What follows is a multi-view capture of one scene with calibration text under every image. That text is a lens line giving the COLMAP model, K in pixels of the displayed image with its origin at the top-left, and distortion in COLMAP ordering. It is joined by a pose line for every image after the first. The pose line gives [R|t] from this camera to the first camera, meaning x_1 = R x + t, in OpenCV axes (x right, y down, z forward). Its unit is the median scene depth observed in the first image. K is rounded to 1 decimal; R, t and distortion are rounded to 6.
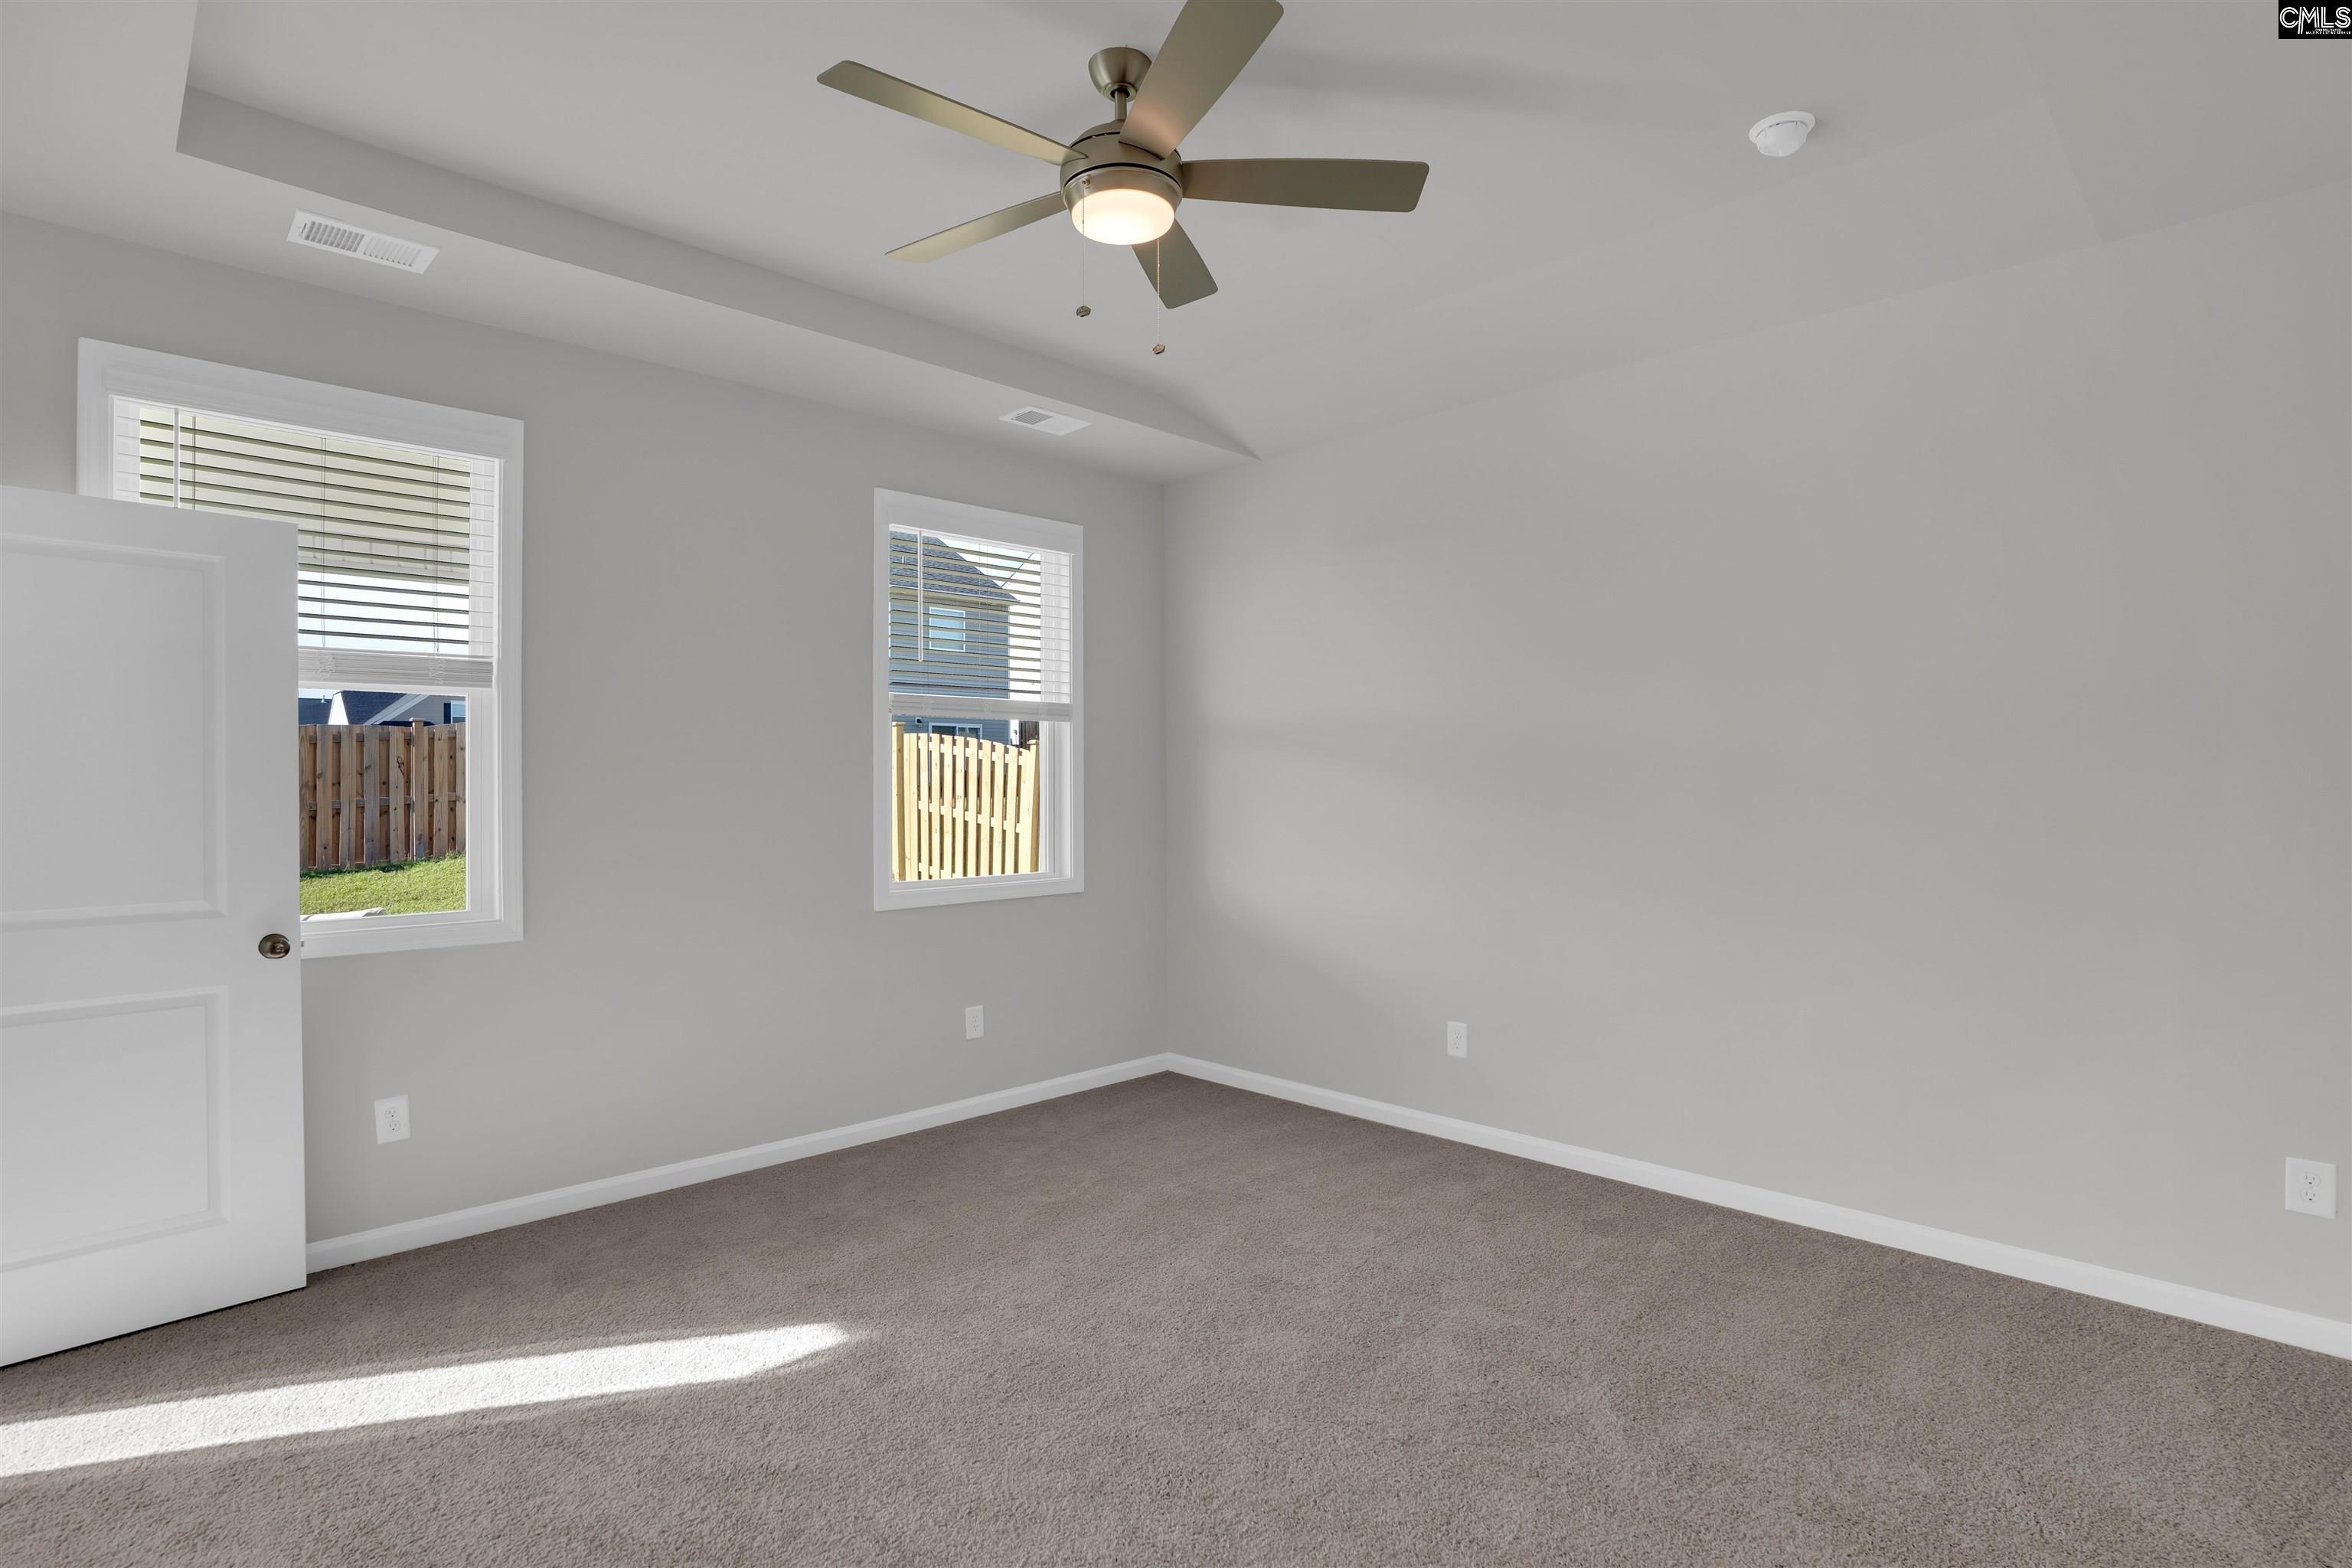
lens RADIAL K [[1161.1, 0, 1188.1], [0, 1161.1, 784.8], [0, 0, 1]] dist [-0.063724, 0.034917]
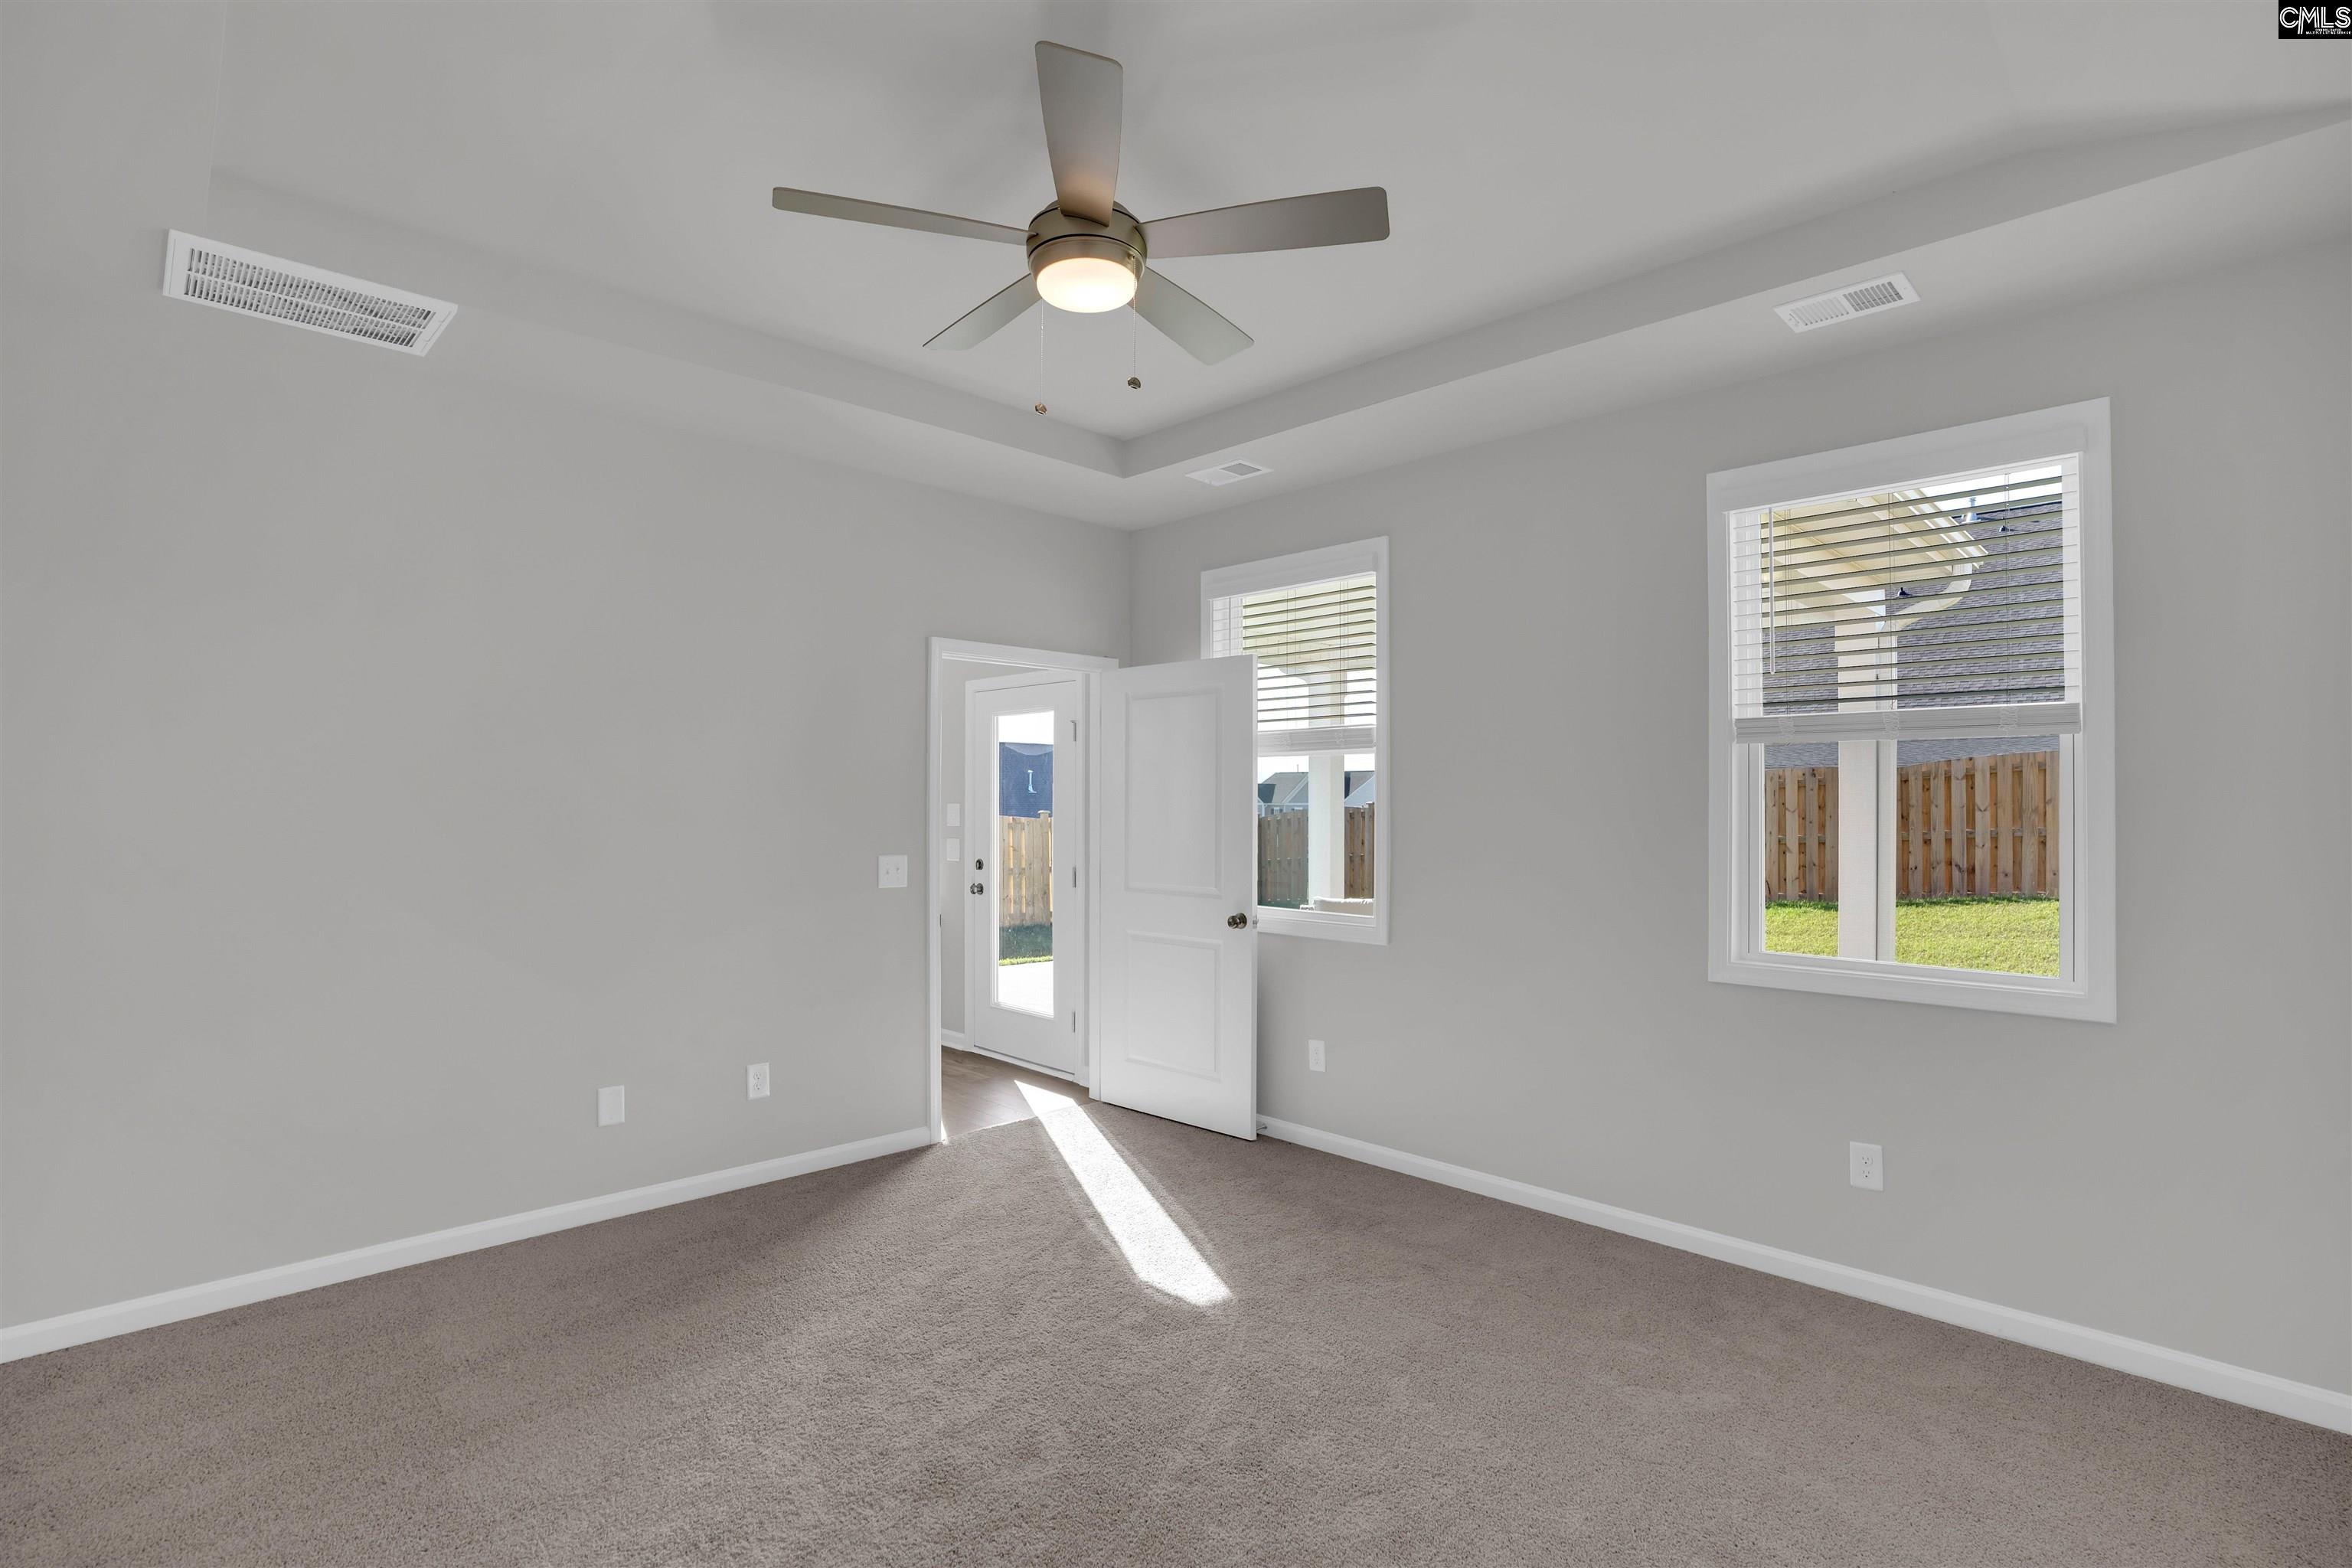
lens RADIAL K [[1118.6, 0, 1180.1], [0, 1118.6, 802.3], [0, 0, 1]] dist [-0.001937, 0.029288]
pose [[0.020474, 0.002767, -0.999787, 0.755220], [-0.005698, 0.999980, 0.002651, -0.027708], [0.999774, 0.005642, 0.020489, 0.853822]]
